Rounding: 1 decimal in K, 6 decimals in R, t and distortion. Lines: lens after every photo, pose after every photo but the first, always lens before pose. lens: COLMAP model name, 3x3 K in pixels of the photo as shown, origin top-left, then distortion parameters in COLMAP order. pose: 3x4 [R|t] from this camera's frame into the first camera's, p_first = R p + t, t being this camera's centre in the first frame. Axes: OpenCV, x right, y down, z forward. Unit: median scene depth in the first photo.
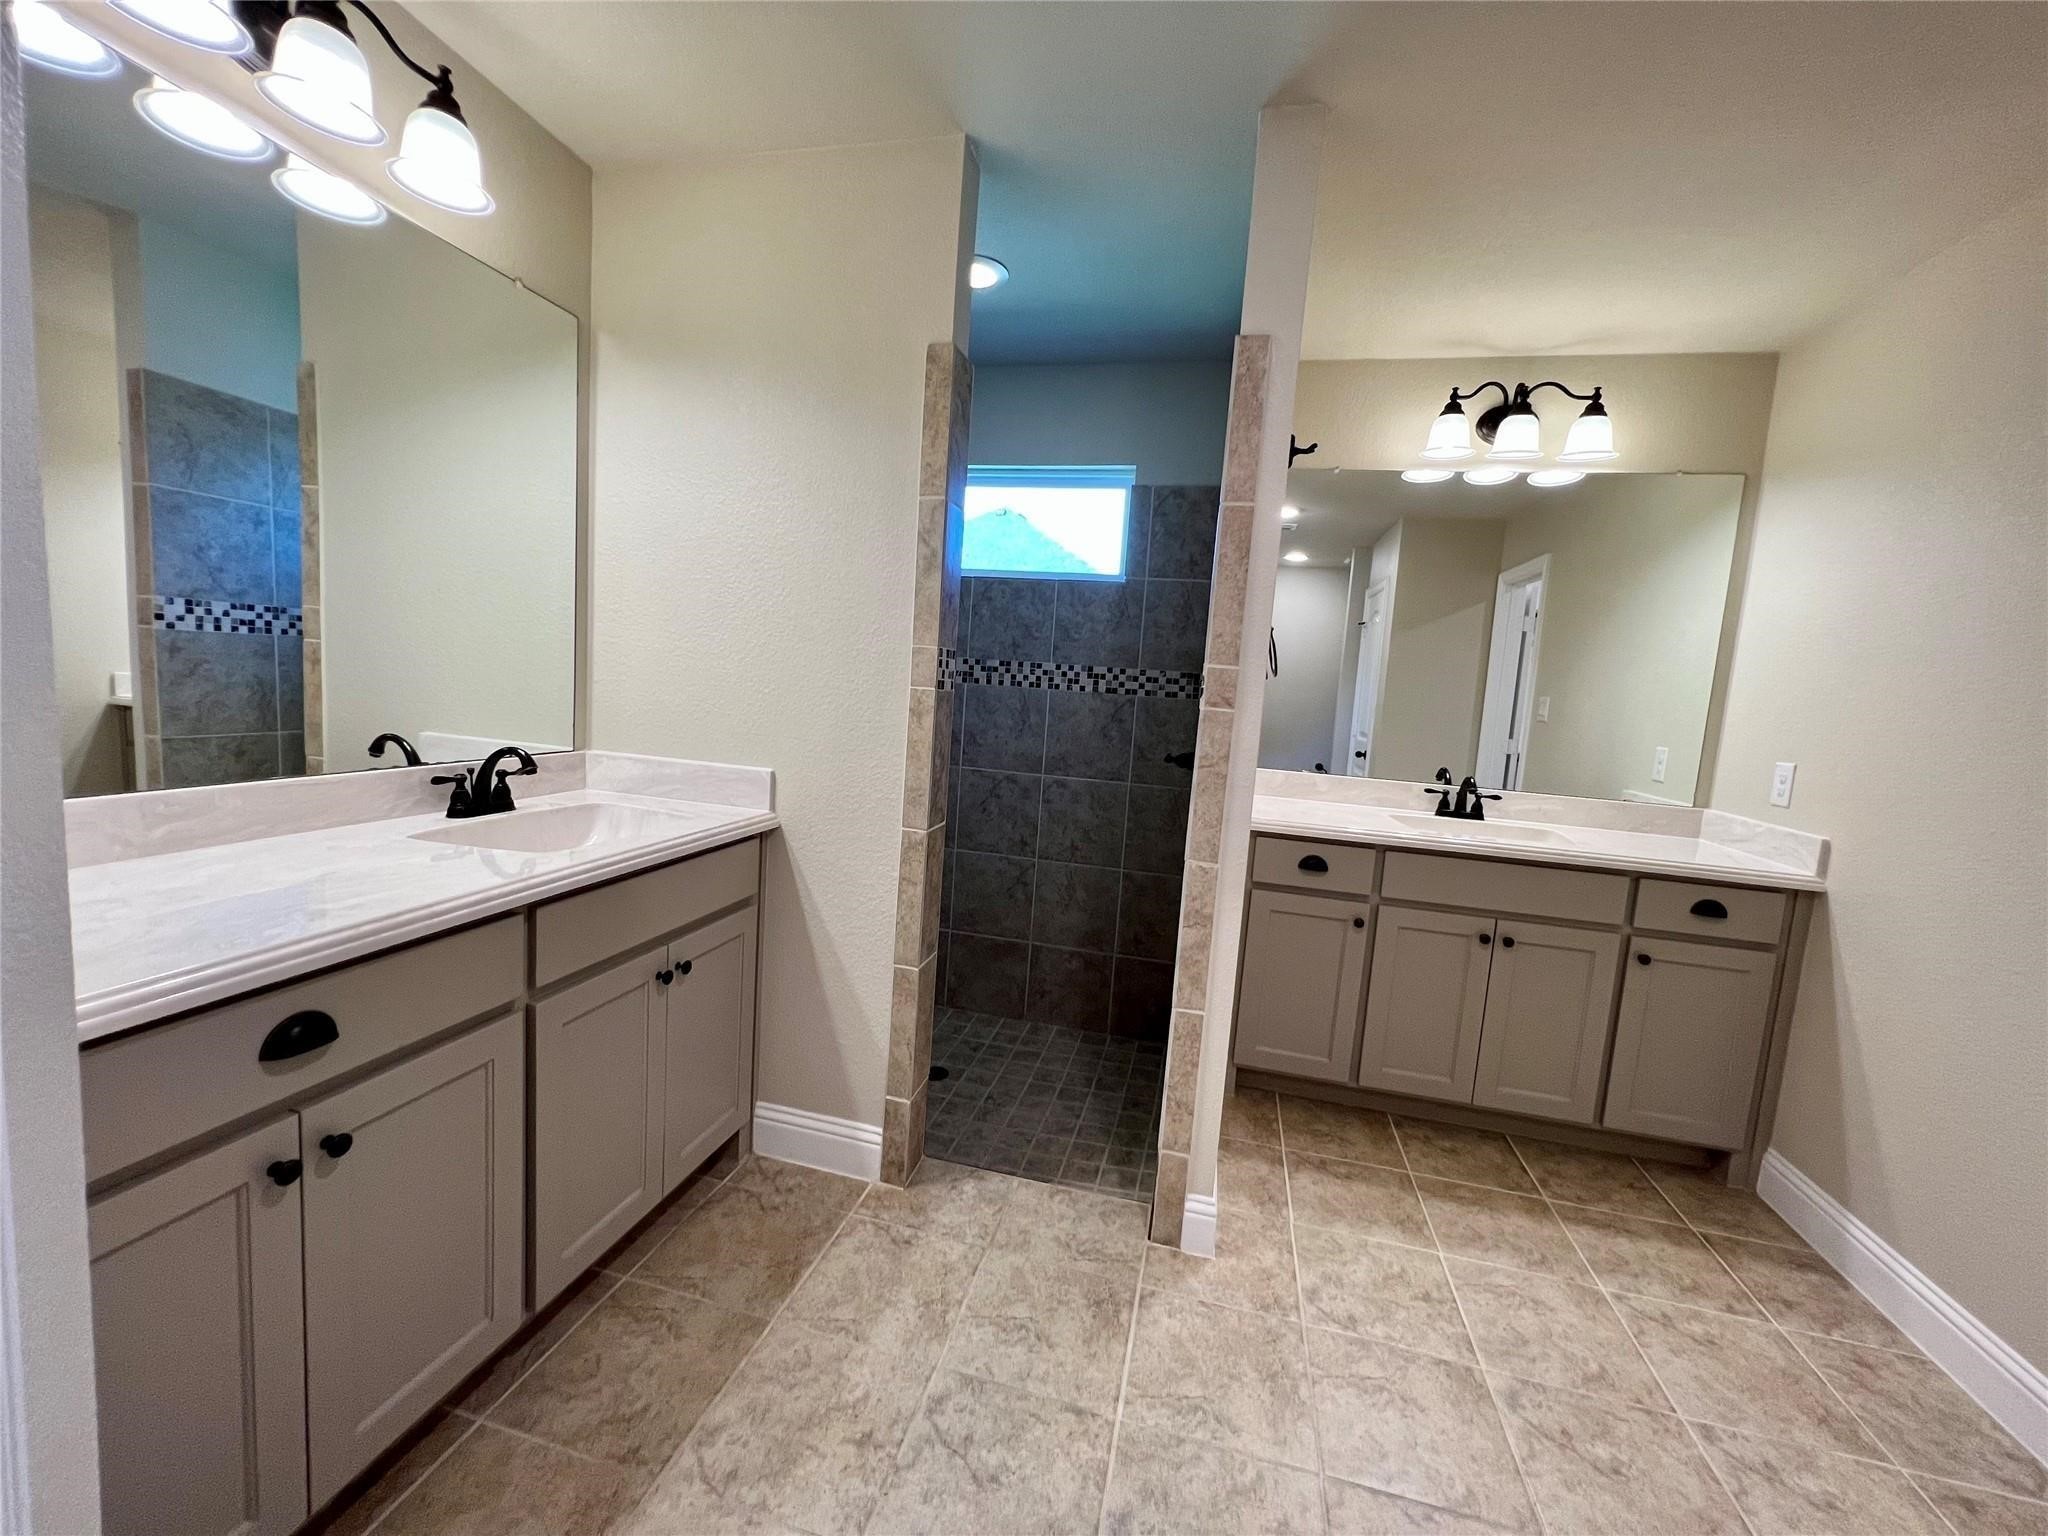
lens RADIAL K [[819.1, 0, 1020.0], [0, 819.1, 766.3], [0, 0, 1]] dist [-0.003640, 0.000820]
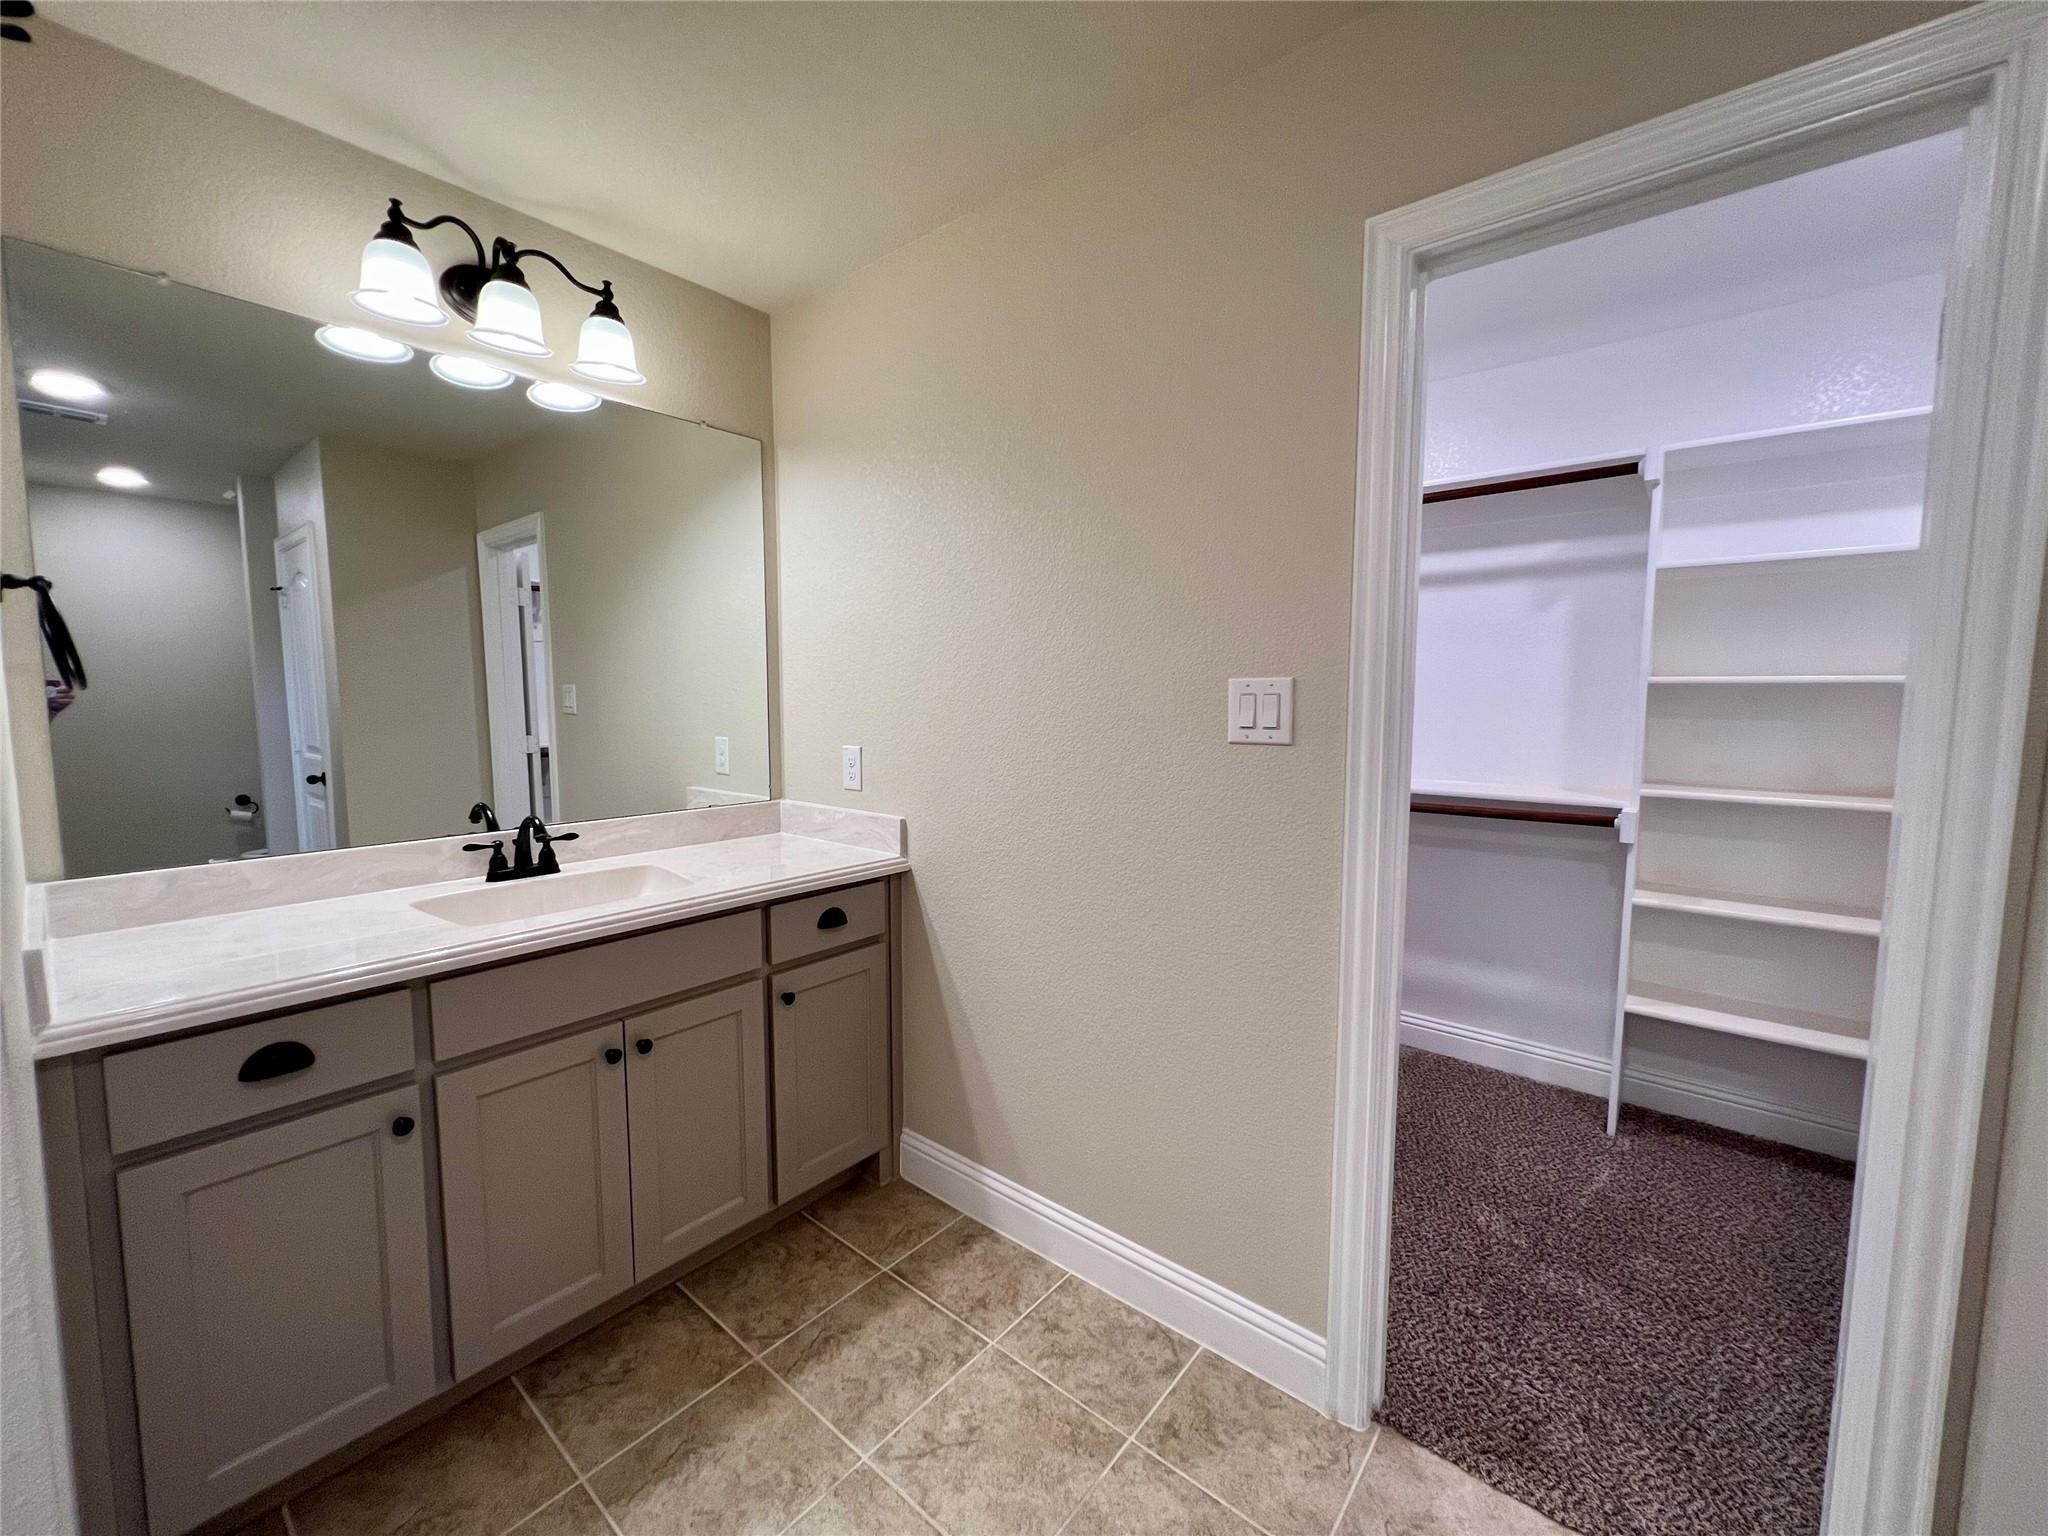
lens RADIAL K [[819.1, 0, 1020.0], [0, 819.1, 766.3], [0, 0, 1]] dist [-0.003640, 0.000820]
pose [[0.432993, -0.147847, 0.889190, 0.138995], [0.123035, 0.986918, 0.104184, -0.054785], [-0.892961, 0.064290, 0.445519, 0.363790]]
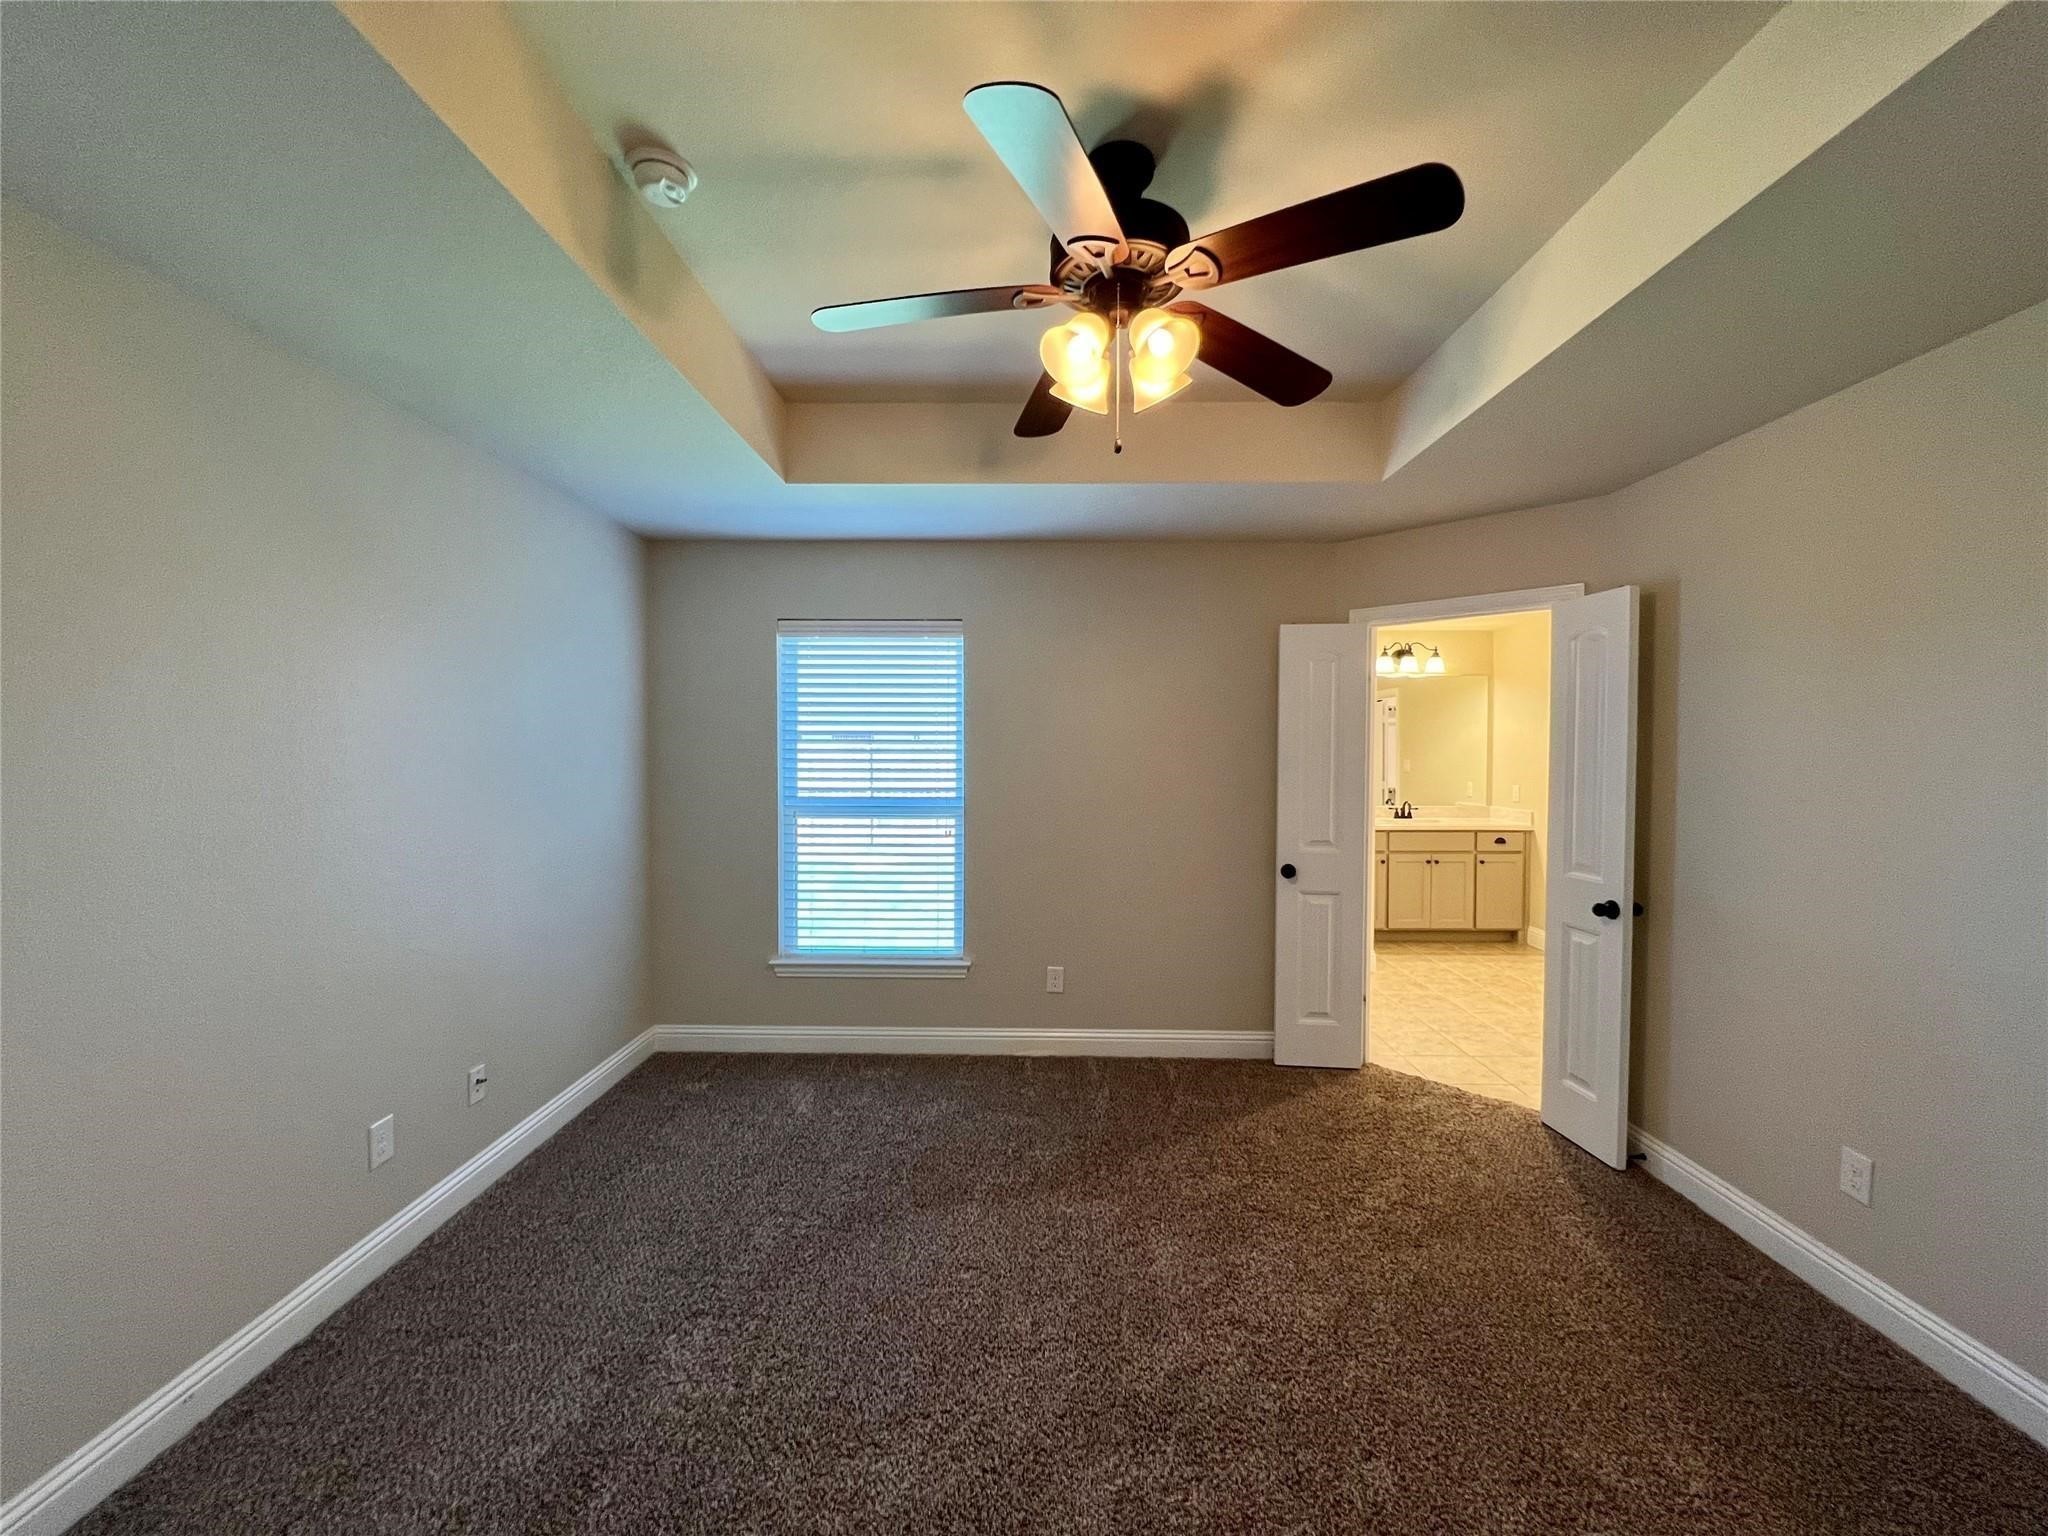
lens RADIAL K [[819.1, 0, 1020.0], [0, 819.1, 766.3], [0, 0, 1]] dist [-0.003640, 0.000820]
pose [[0.971044, -0.067155, 0.229267, -1.231241], [0.085557, 0.993780, -0.071279, -0.016572], [-0.223054, 0.088831, 0.970750, -1.226184]]
